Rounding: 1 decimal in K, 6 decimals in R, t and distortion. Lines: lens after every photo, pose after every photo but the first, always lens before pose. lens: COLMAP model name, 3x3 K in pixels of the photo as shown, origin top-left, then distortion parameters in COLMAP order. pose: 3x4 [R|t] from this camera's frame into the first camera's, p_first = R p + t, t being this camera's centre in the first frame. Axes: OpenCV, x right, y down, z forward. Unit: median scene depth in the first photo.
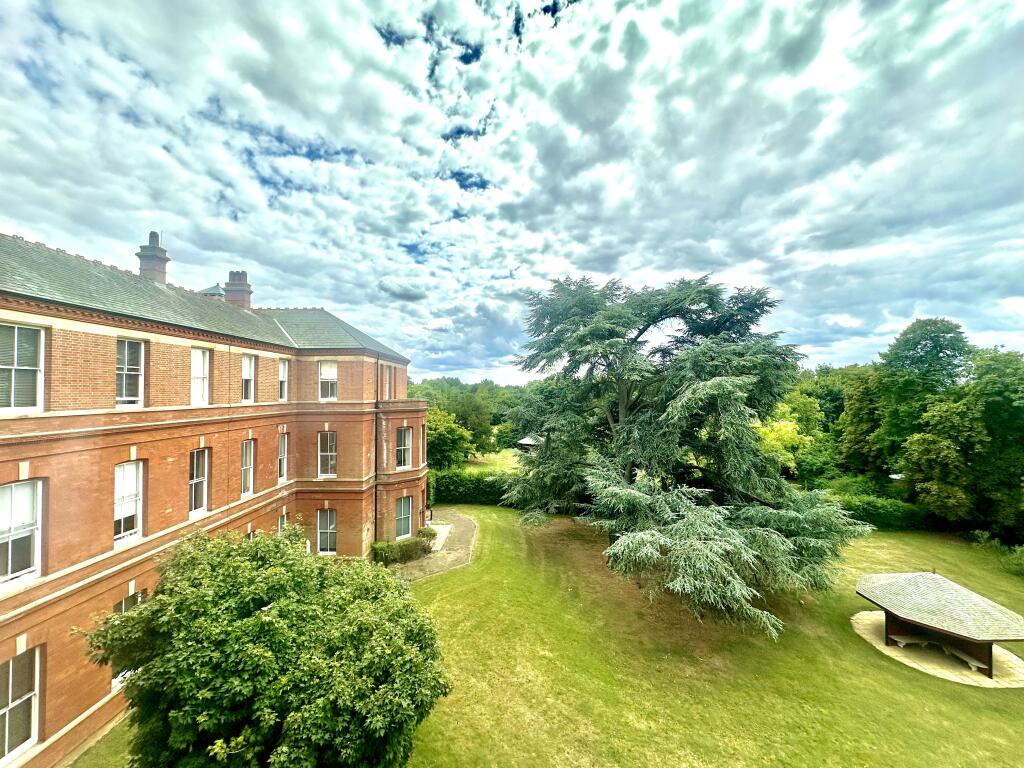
lens RADIAL K [[408.6, 0, 511.7], [0, 408.6, 384.5], [0, 0, 1]] dist [-0.000270, 0.000316]
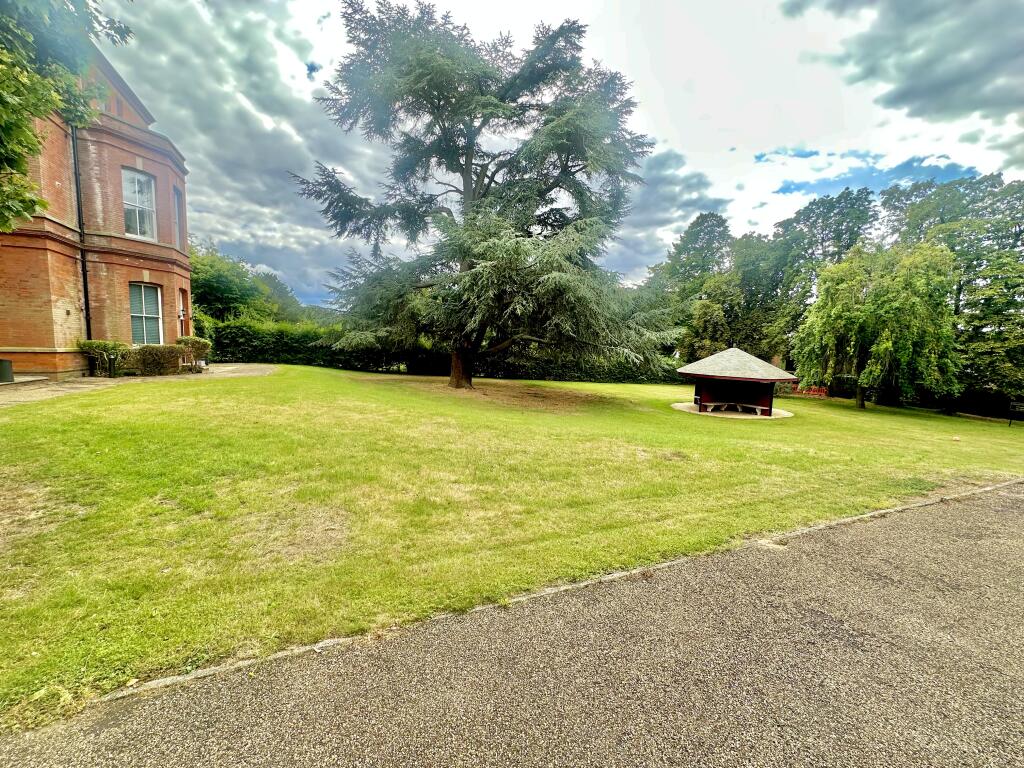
lens RADIAL K [[408.6, 0, 512.2], [0, 408.6, 384.6], [0, 0, 1]] dist [-0.000270, 0.000316]
pose [[0.913357, -0.025355, 0.406370, 0.001028], [-0.014317, 0.995442, 0.094289, 0.367229], [-0.406908, -0.091937, 0.908831, 0.159462]]
